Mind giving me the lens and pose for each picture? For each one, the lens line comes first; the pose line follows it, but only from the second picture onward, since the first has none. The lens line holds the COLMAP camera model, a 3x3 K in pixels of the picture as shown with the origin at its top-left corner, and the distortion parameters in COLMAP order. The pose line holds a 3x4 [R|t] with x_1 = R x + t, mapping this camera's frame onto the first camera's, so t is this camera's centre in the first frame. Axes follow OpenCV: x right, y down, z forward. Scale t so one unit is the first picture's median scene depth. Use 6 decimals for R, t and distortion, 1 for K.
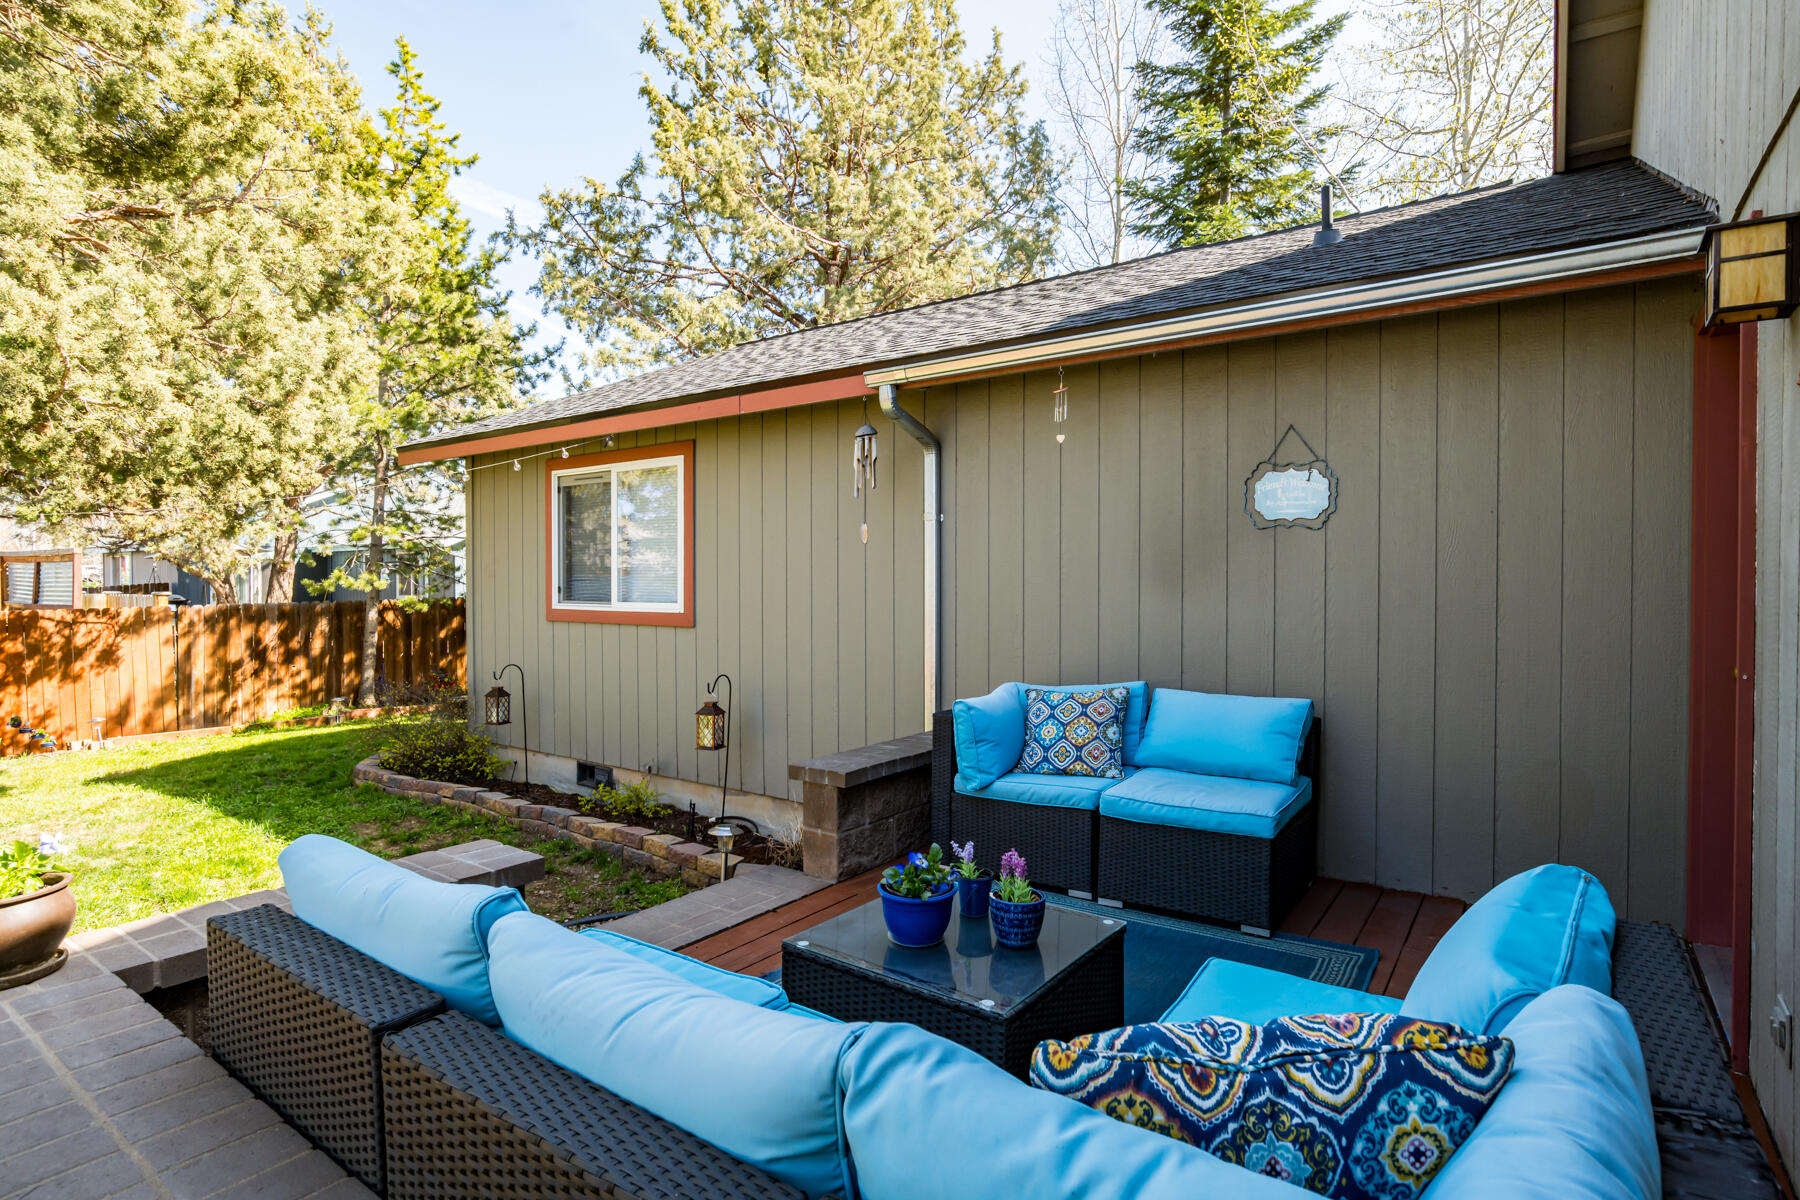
lens RADIAL K [[917.4, 0, 897.8], [0, 917.4, 594.7], [0, 0, 1]] dist [-0.019975, 0.009062]
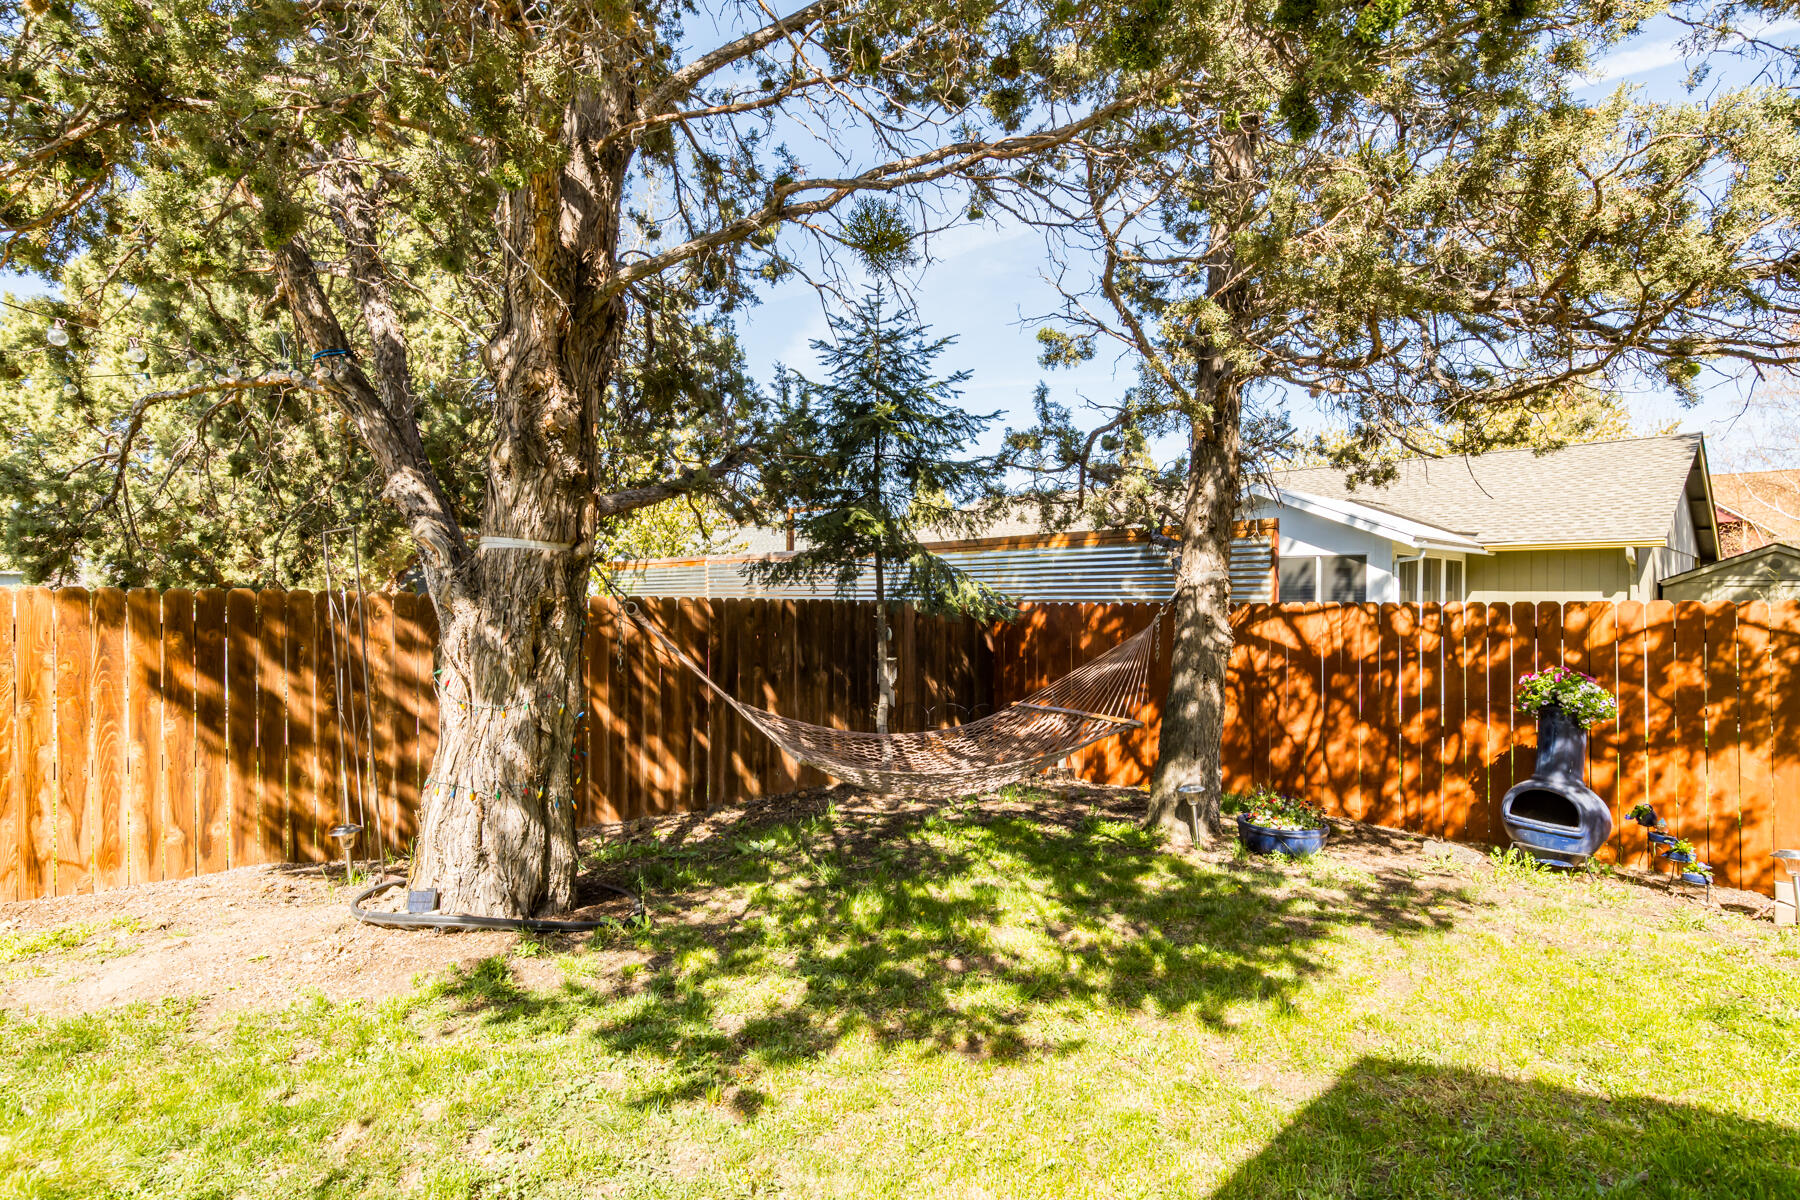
lens RADIAL K [[917.4, 0, 897.8], [0, 917.4, 594.7], [0, 0, 1]] dist [-0.019975, 0.009062]
pose [[-0.170036, 0.010356, -0.985384, -0.344601], [-0.024820, 0.999583, 0.014788, 0.013592], [0.985125, 0.026972, -0.169708, 0.579204]]
